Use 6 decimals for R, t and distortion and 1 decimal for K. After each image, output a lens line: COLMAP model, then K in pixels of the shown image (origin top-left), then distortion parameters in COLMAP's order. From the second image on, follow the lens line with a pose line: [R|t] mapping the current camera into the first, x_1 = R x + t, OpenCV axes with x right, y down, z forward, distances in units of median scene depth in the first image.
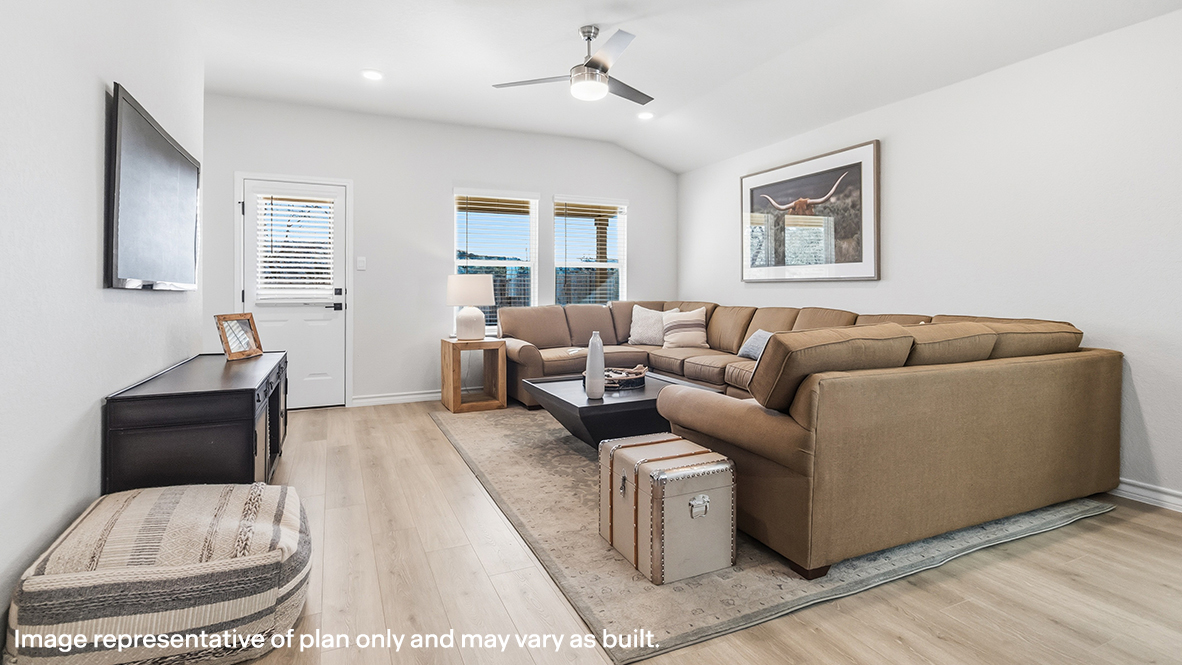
lens RADIAL K [[561.7, 0, 598.2], [0, 561.7, 285.1], [0, 0, 1]] dist [-0.001265, 0.003520]
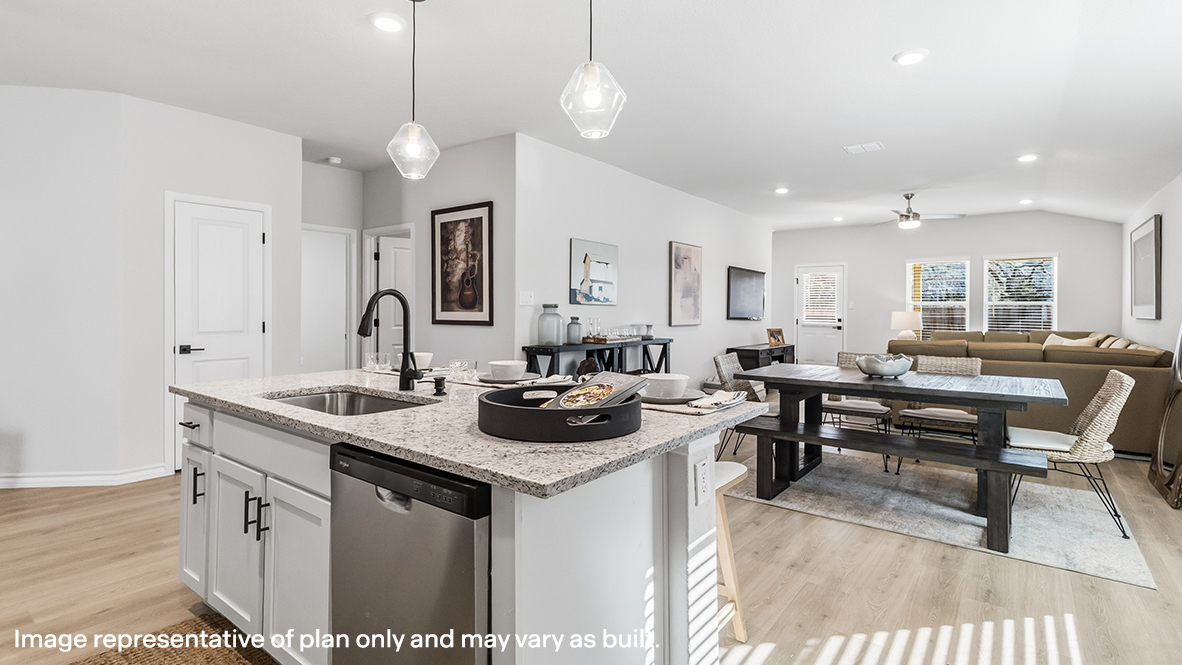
lens RADIAL K [[561.7, 0, 596.3], [0, 561.7, 309.2], [0, 0, 1]] dist [-0.001265, 0.003520]
pose [[0.463834, 0.000665, -0.885922, 0.917020], [0.000791, 0.999999, 0.001165, -0.030997], [0.885922, -0.001241, 0.463833, -0.685760]]
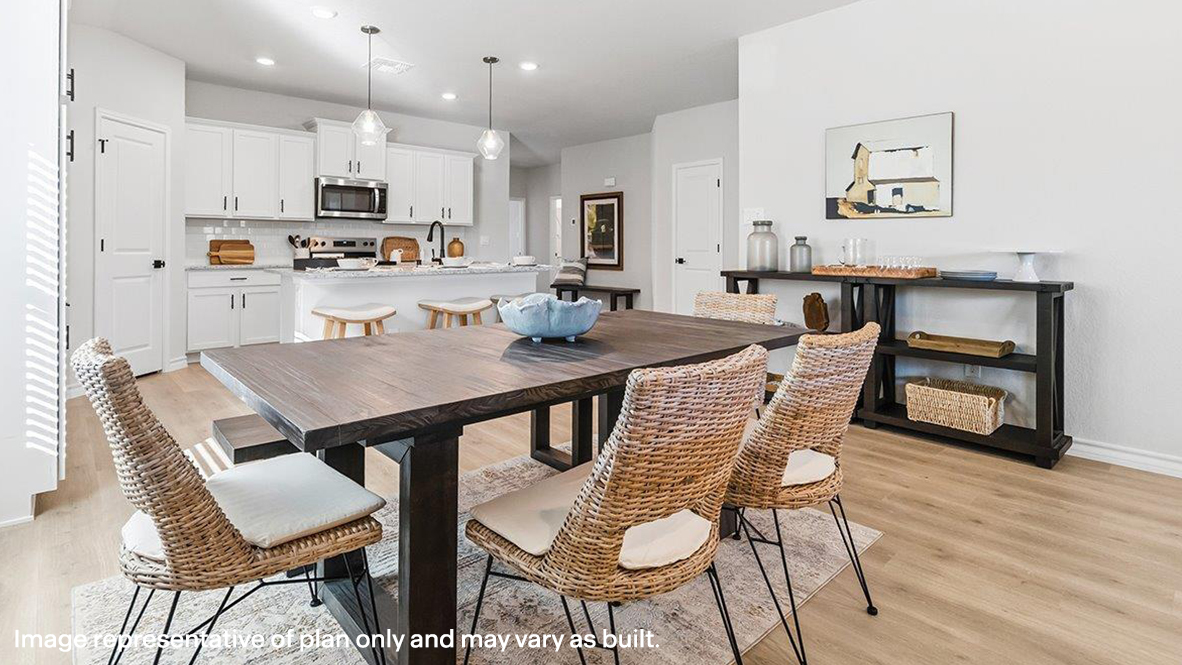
lens RADIAL K [[603.9, 0, 583.2], [0, 603.9, 250.3], [0, 0, 1]] dist [0.013637, 0.000356]
pose [[-0.955620, -0.001650, -0.294598, 0.515913], [-0.002332, 0.999995, 0.001966, 0.003308], [0.294593, 0.002566, -0.955619, 0.491793]]
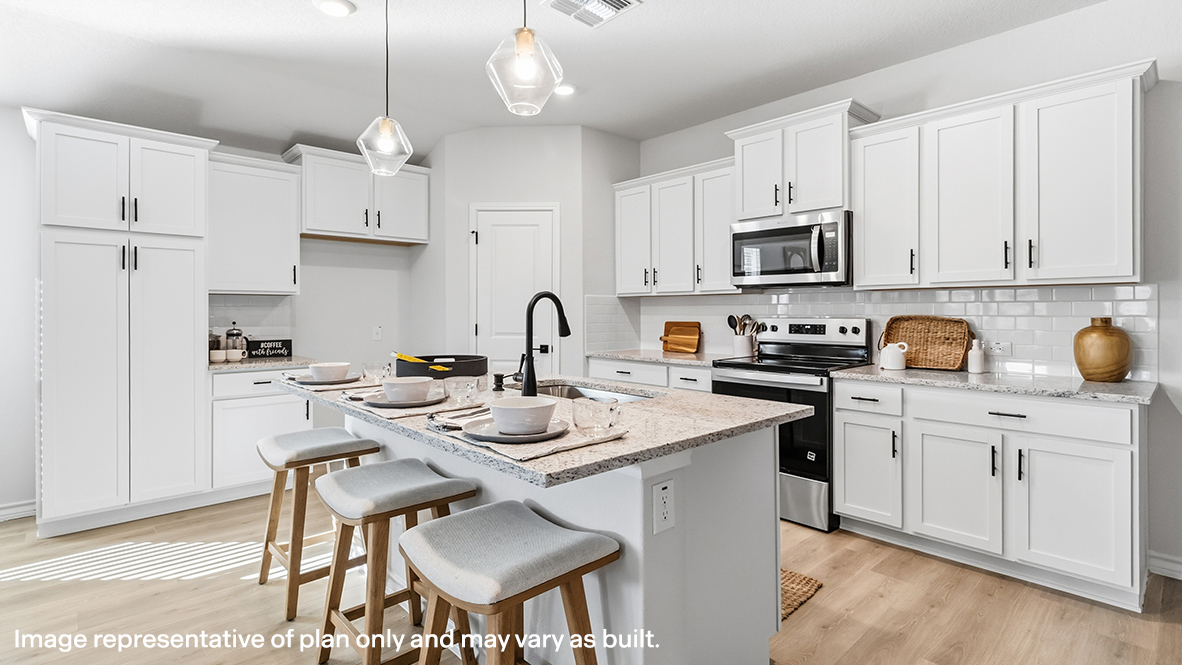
lens RADIAL K [[561.7, 0, 594.9], [0, 561.7, 311.1], [0, 0, 1]] dist [-0.001265, 0.003520]
pose [[-0.312288, 0.001078, 0.949987, -0.000381], [-0.002362, 0.999995, -0.001912, -0.029980], [-0.949985, -0.002841, -0.312284, -0.521031]]
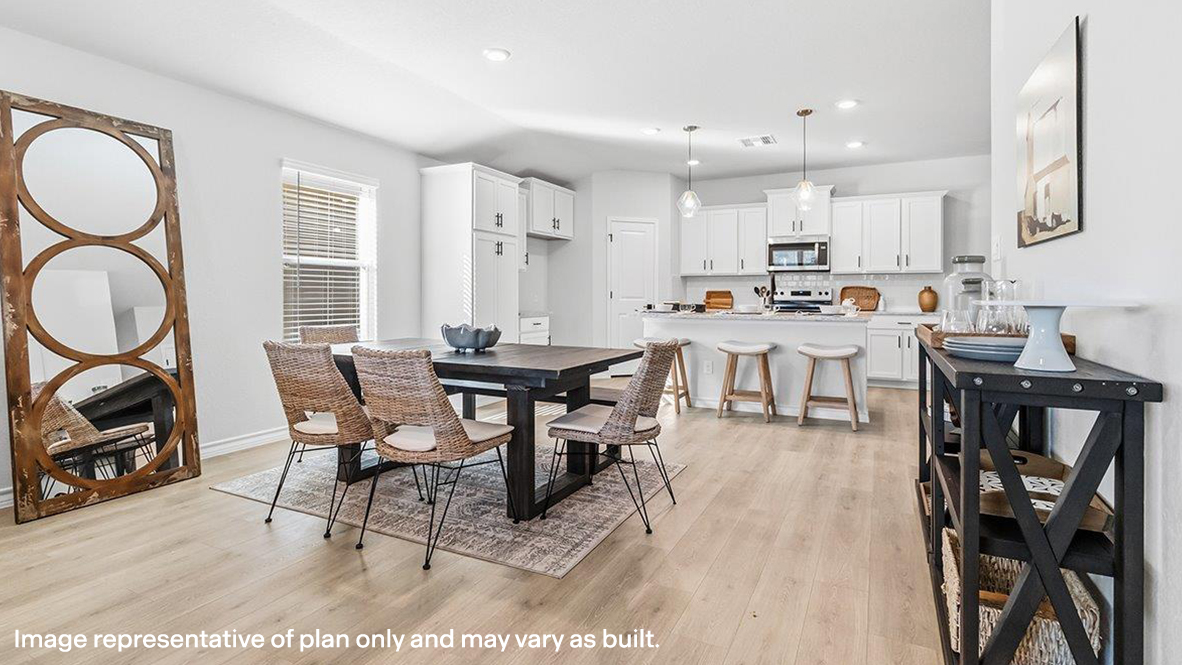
lens RADIAL K [[561.7, 0, 595.4], [0, 561.7, 299.6], [0, 0, 1]] dist [-0.001265, 0.003520]
pose [[-0.616418, -0.009378, 0.787363, -0.220458], [-0.006230, 0.999956, 0.007033, 0.001946], [-0.787394, -0.000570, -0.616449, 0.340804]]
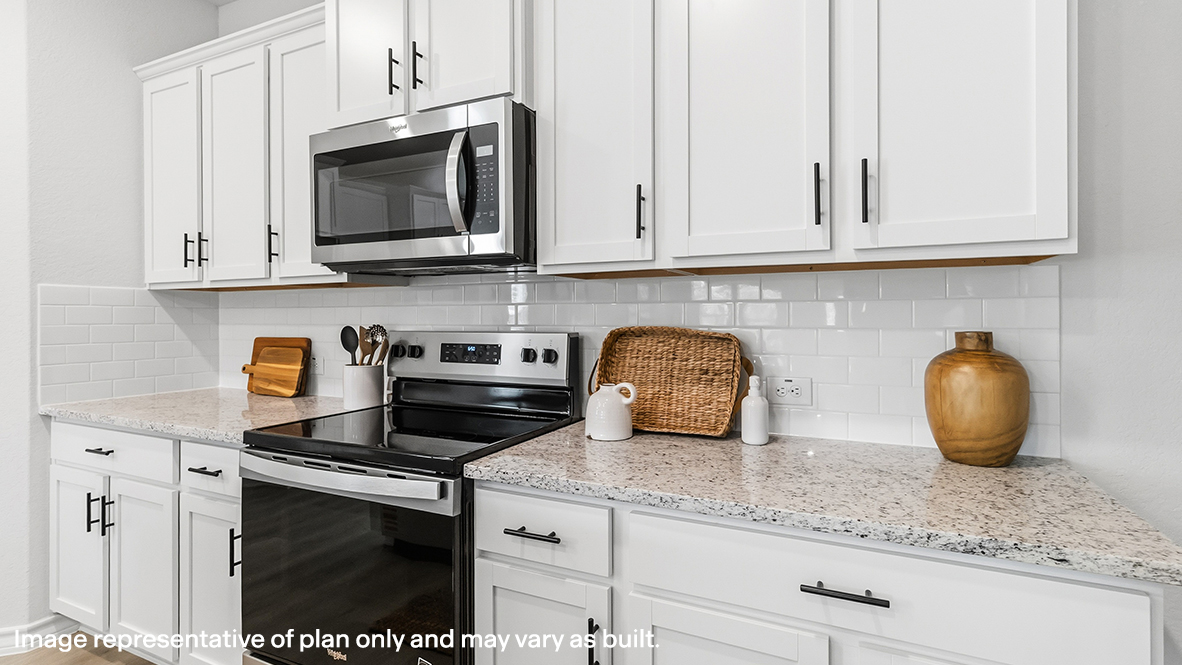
lens RADIAL K [[561.7, 0, 600.2], [0, 561.7, 318.2], [0, 0, 1]] dist [-0.001265, 0.003520]
pose [[-0.643162, -0.001664, 0.765728, 0.273944], [-0.000117, 0.999998, 0.002075, -0.032907], [-0.765730, 0.001245, -0.643161, -0.848814]]
